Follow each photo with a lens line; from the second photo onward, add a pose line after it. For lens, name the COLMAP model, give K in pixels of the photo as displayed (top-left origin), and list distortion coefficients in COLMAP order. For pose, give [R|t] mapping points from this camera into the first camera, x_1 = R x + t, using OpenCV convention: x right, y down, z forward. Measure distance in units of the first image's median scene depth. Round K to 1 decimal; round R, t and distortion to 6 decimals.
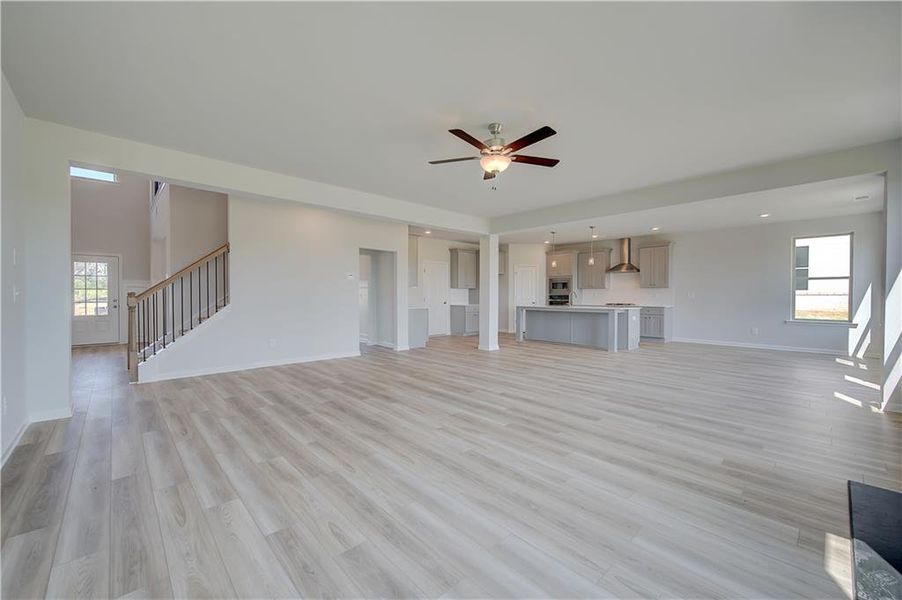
lens RADIAL K [[360.4, 0, 451.0], [0, 360.4, 300.0], [0, 0, 1]] dist [-0.000629, -0.000280]
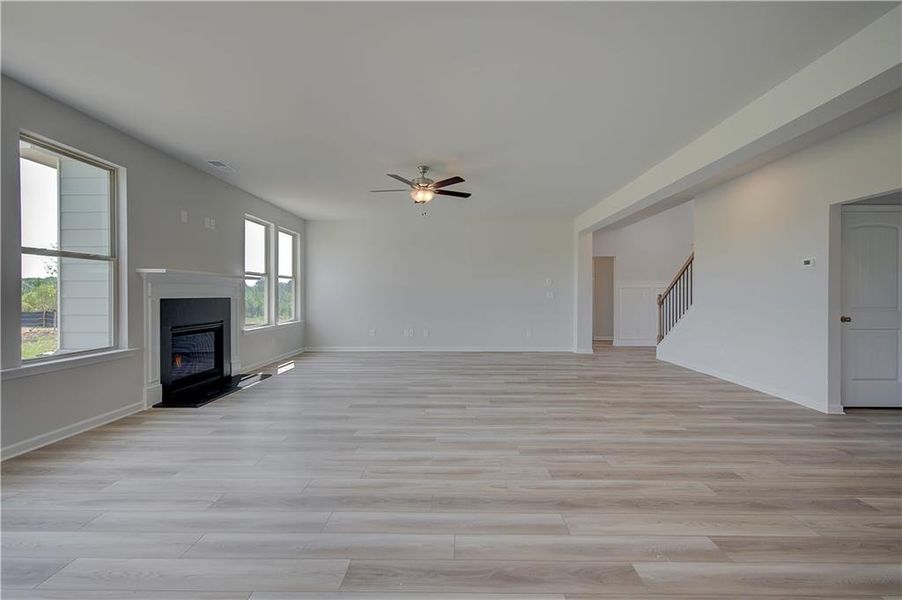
lens RADIAL K [[377.0, 0, 452.0], [0, 377.0, 298.0], [0, 0, 1]] dist [0.001540, 0.000723]
pose [[-0.687835, 0.000271, -0.725867, 0.512818], [-0.016112, 0.999748, 0.015641, -0.012666], [0.725688, 0.022453, -0.687658, 0.996739]]
